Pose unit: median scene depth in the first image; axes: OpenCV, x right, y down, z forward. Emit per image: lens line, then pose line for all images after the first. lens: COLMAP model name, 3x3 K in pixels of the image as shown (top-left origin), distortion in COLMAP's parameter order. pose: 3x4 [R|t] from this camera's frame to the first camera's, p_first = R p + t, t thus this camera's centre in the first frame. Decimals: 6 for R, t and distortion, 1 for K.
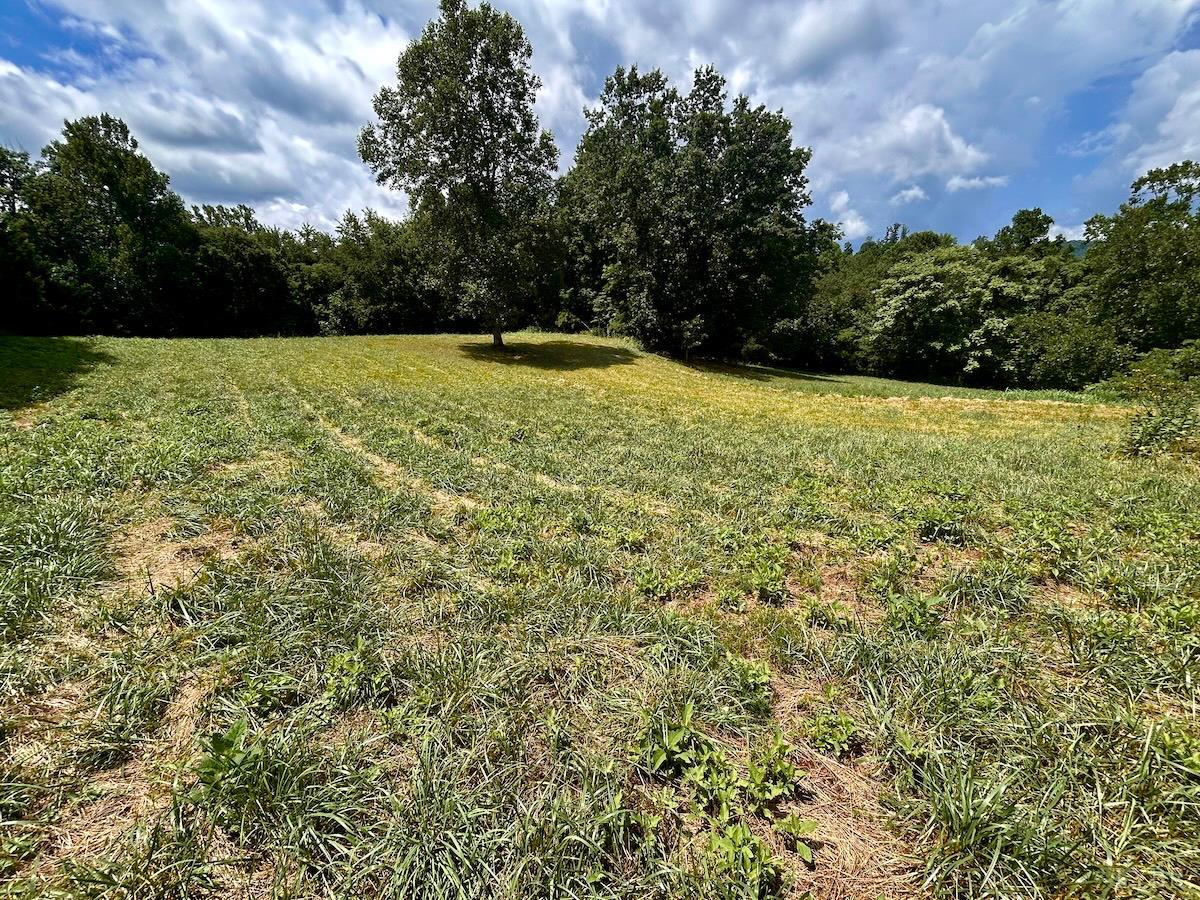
lens RADIAL K [[479.4, 0, 605.0], [0, 479.4, 448.8], [0, 0, 1]] dist [-0.001241, -0.000147]
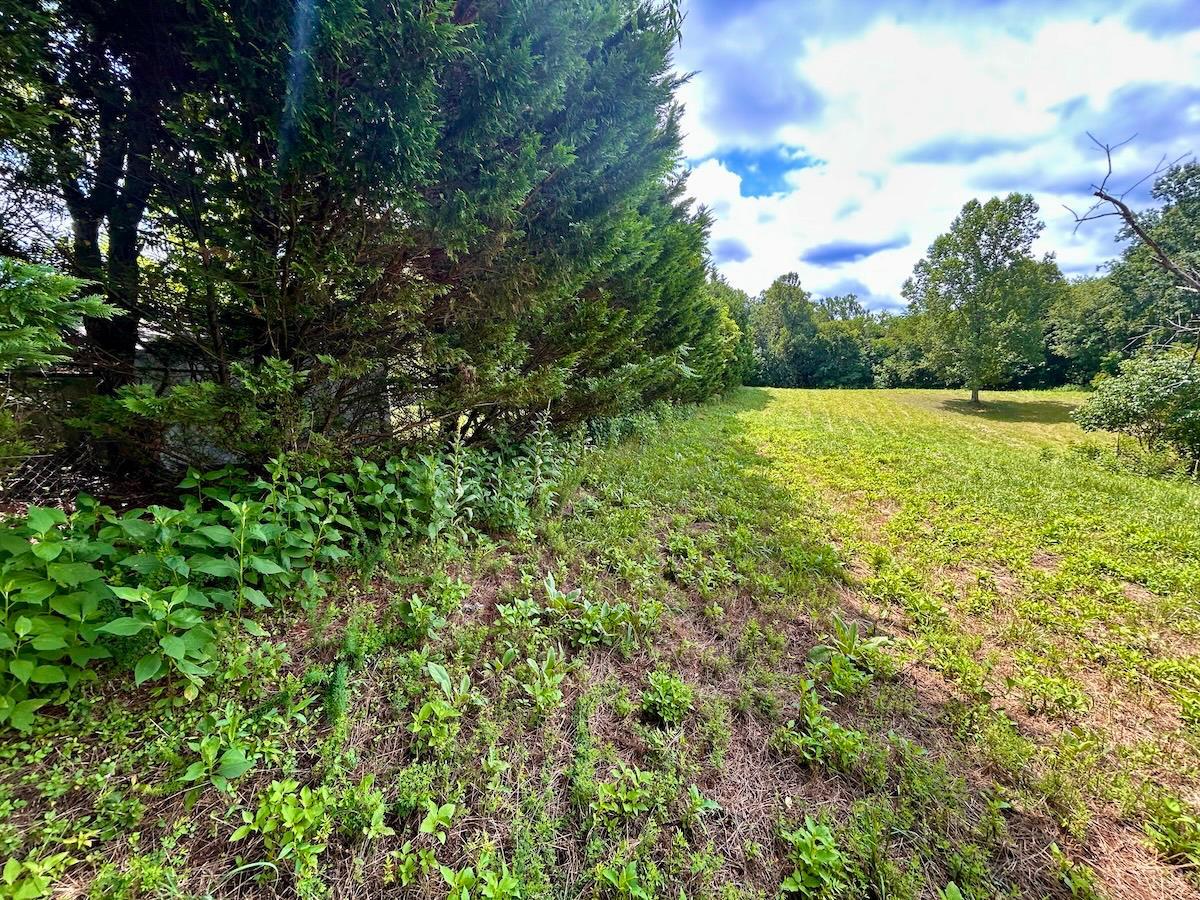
lens RADIAL K [[479.4, 0, 603.0], [0, 479.4, 452.2], [0, 0, 1]] dist [-0.001241, -0.000147]
pose [[0.471459, 0.157754, -0.867663, 0.320238], [-0.224531, 0.972920, 0.054889, 0.062150], [0.852826, 0.168939, 0.494113, -0.389325]]
